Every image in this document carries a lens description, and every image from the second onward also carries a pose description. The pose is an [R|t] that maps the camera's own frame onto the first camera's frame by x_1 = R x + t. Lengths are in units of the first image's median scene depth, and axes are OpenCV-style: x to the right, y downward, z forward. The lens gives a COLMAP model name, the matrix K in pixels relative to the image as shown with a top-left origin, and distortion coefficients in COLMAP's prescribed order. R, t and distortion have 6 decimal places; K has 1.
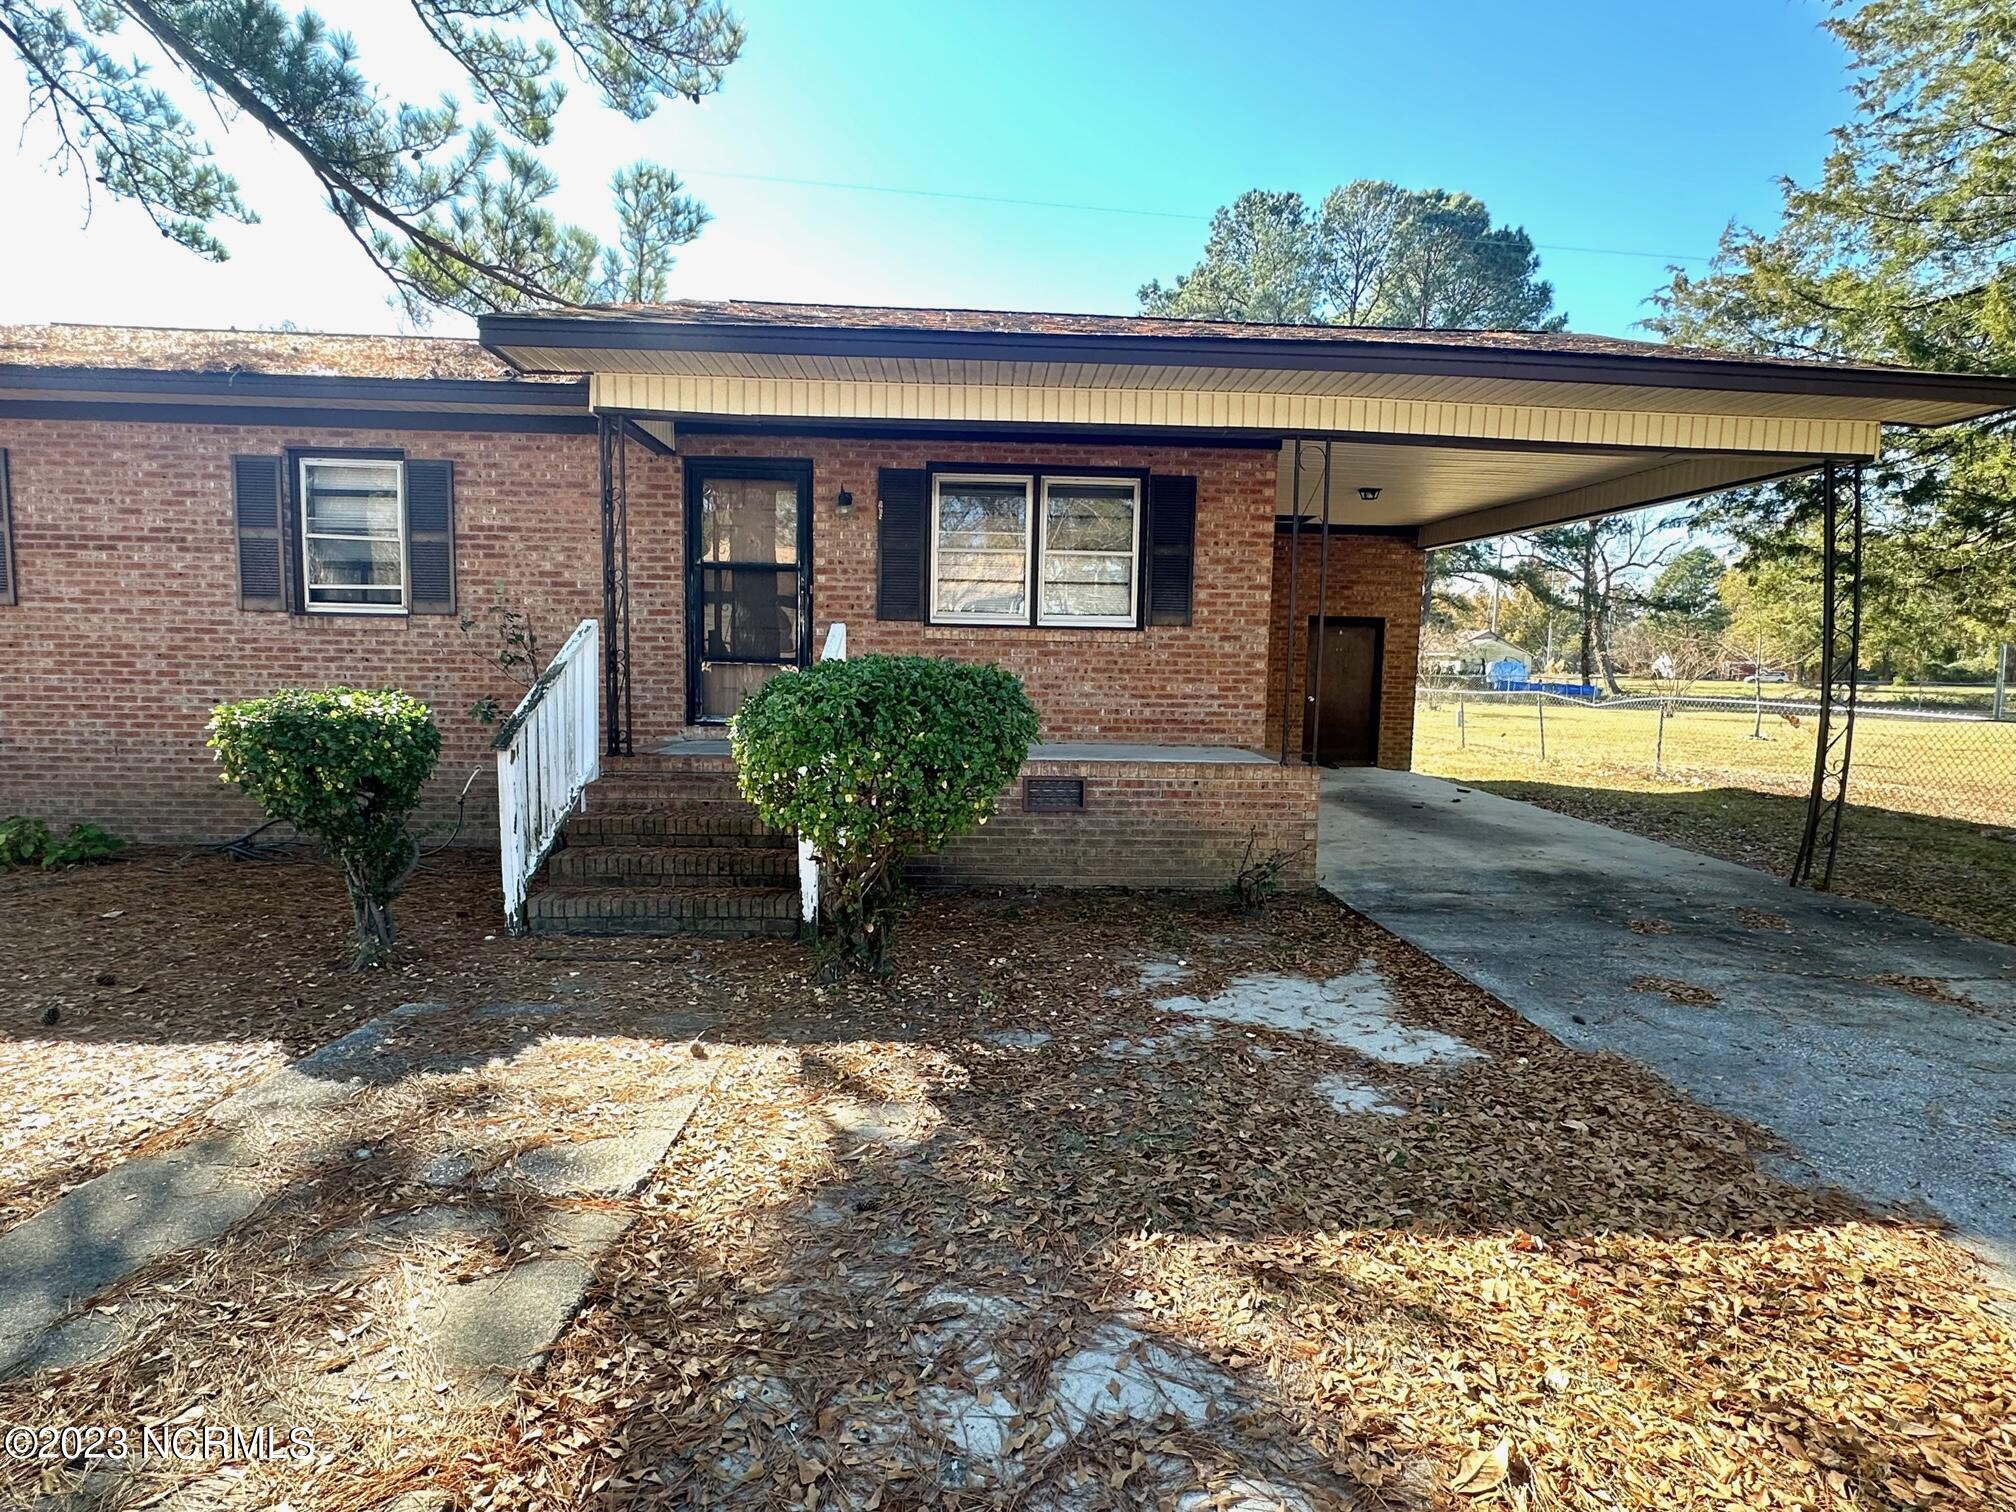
lens RADIAL K [[1053.5, 0, 1014.2], [0, 1053.5, 765.8], [0, 0, 1]] dist [-0.002357, 0.002473]
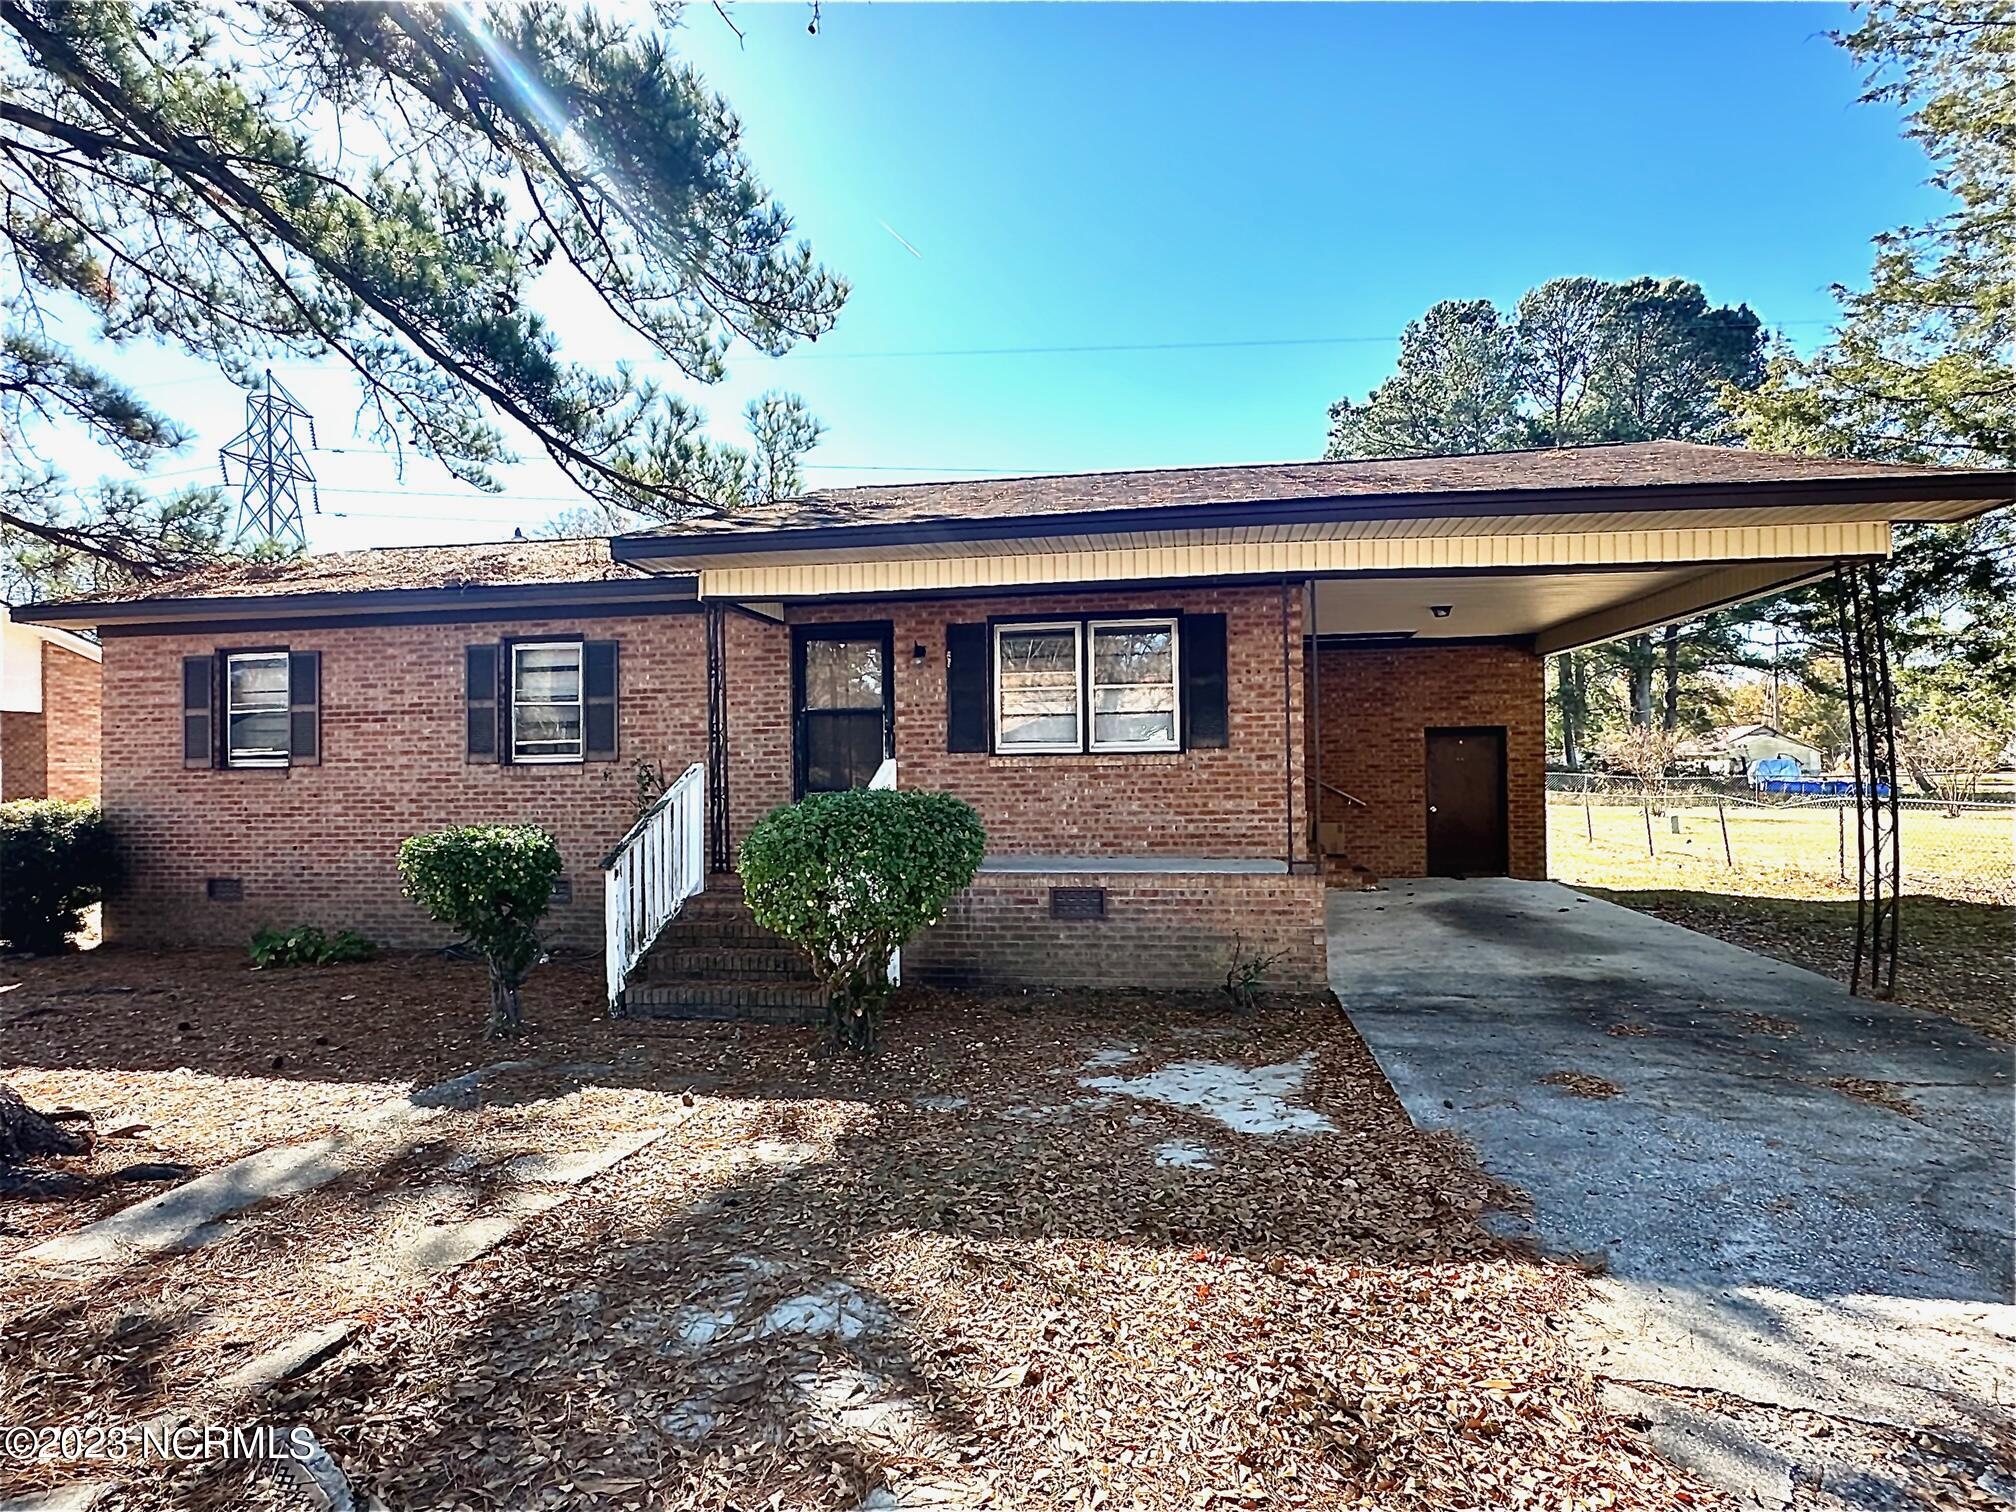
lens RADIAL K [[1053.5, 0, 1014.2], [0, 1053.5, 765.8], [0, 0, 1]] dist [-0.002357, 0.002473]
pose [[0.977144, -0.033813, -0.209873, 0.191368], [0.010289, 0.993634, -0.112182, 0.006143], [0.212330, 0.107458, 0.971272, -0.108208]]
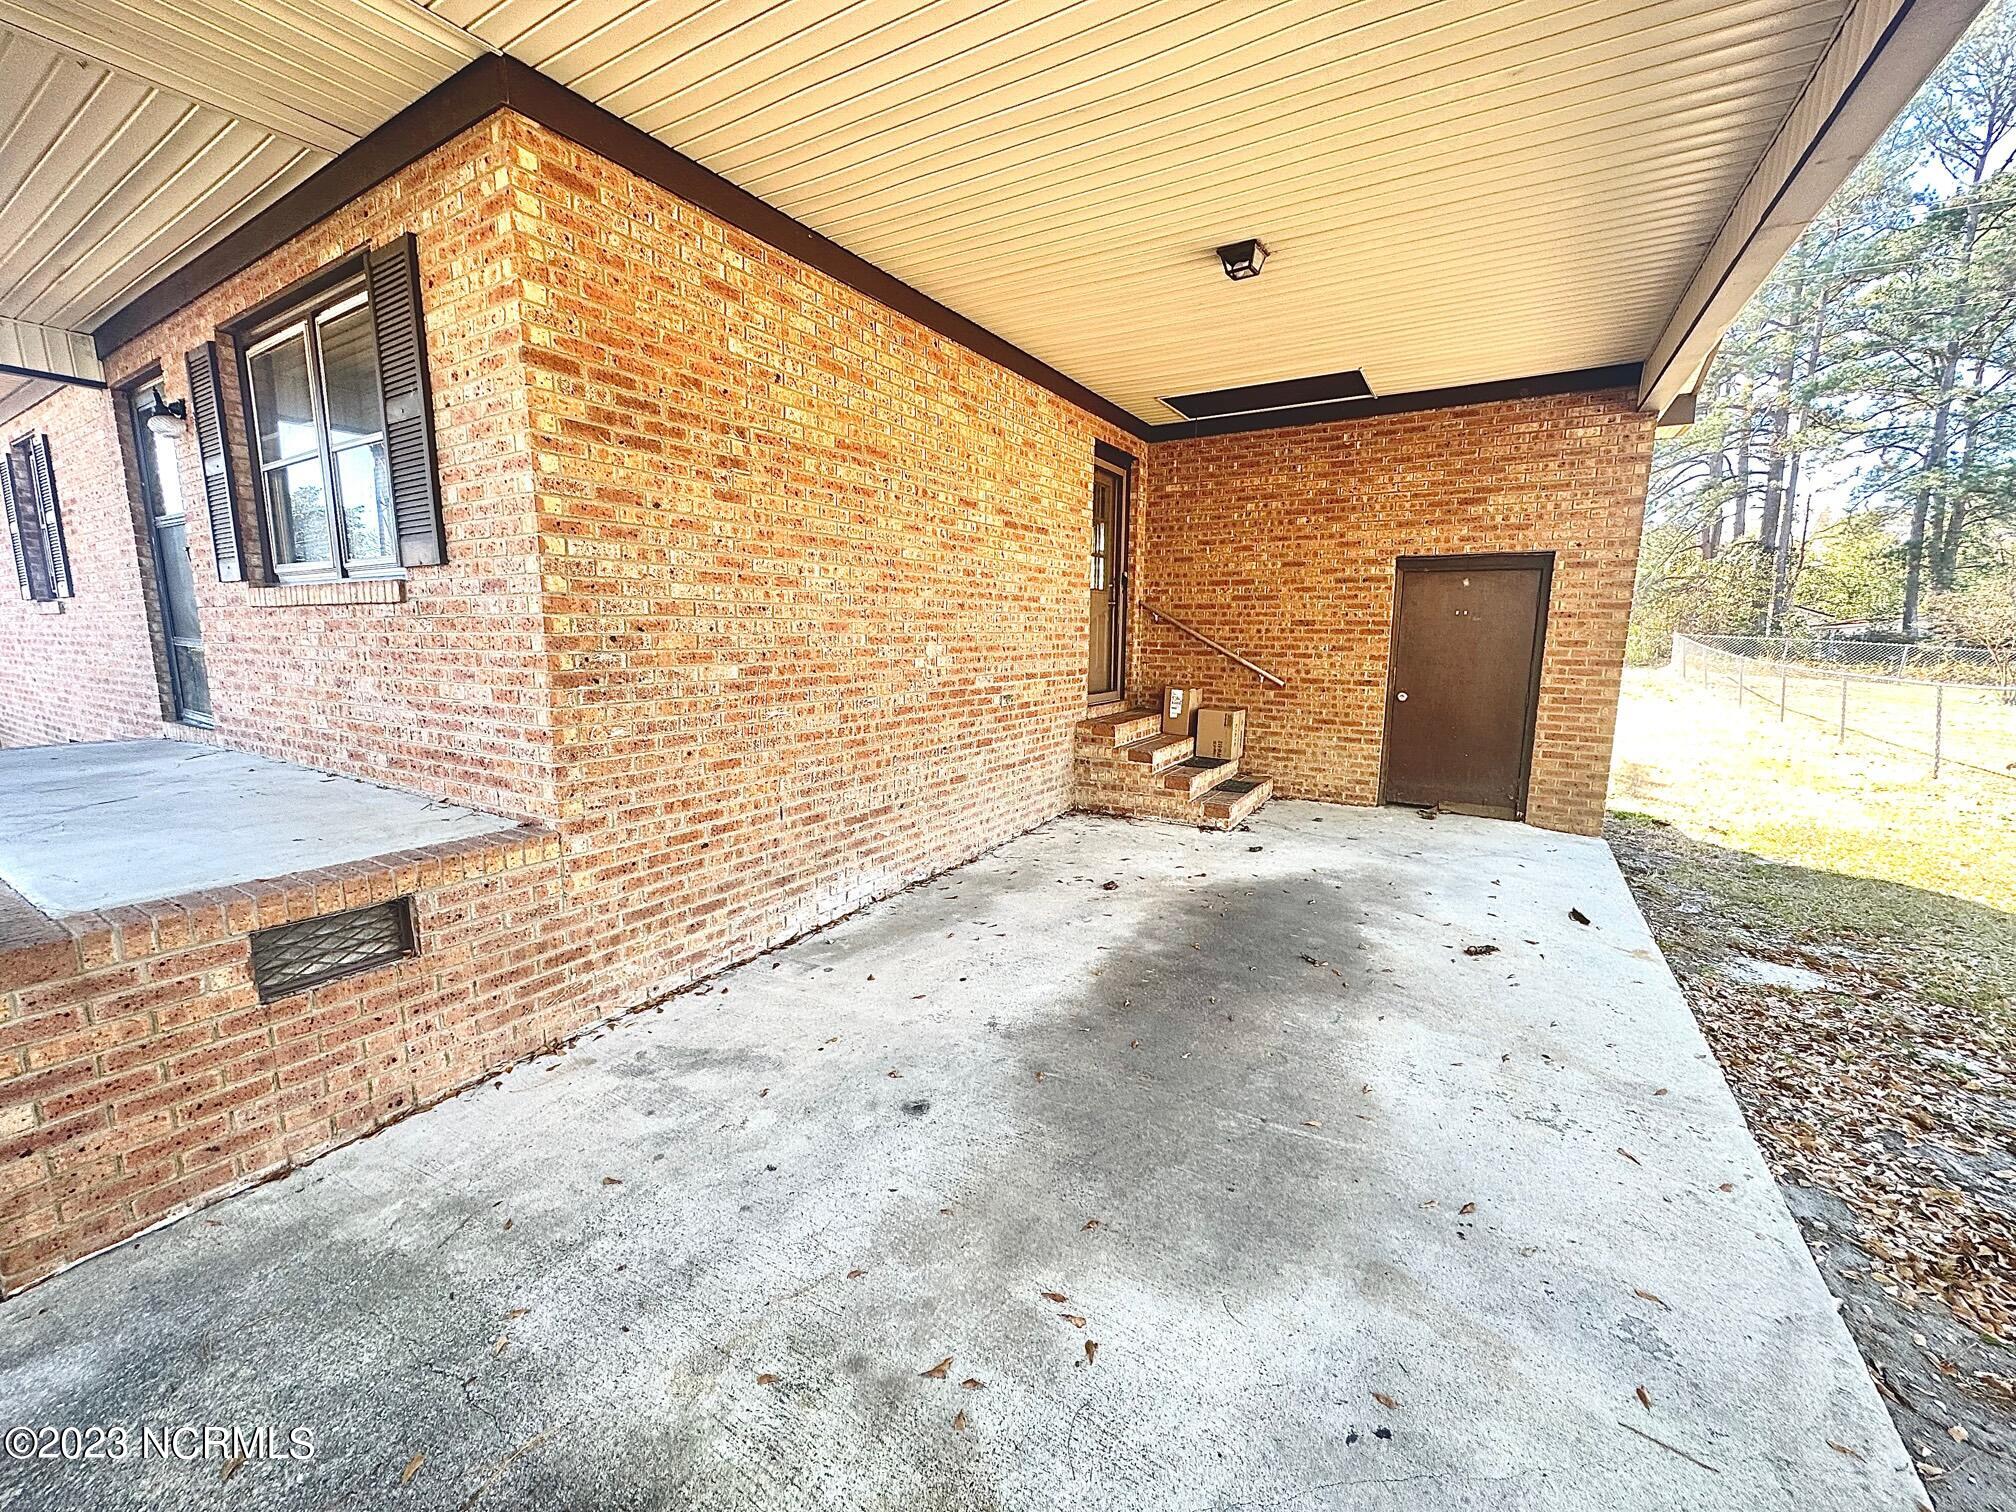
lens RADIAL K [[805.8, 0, 1008.0], [0, 805.8, 756.0], [0, 0, 1]] dist [0.000855, 0.000135]
pose [[0.836094, 0.073392, -0.543655, 0.632466], [-0.048803, 0.997032, 0.059543, -0.084706], [0.546411, -0.023252, 0.837194, 0.898299]]
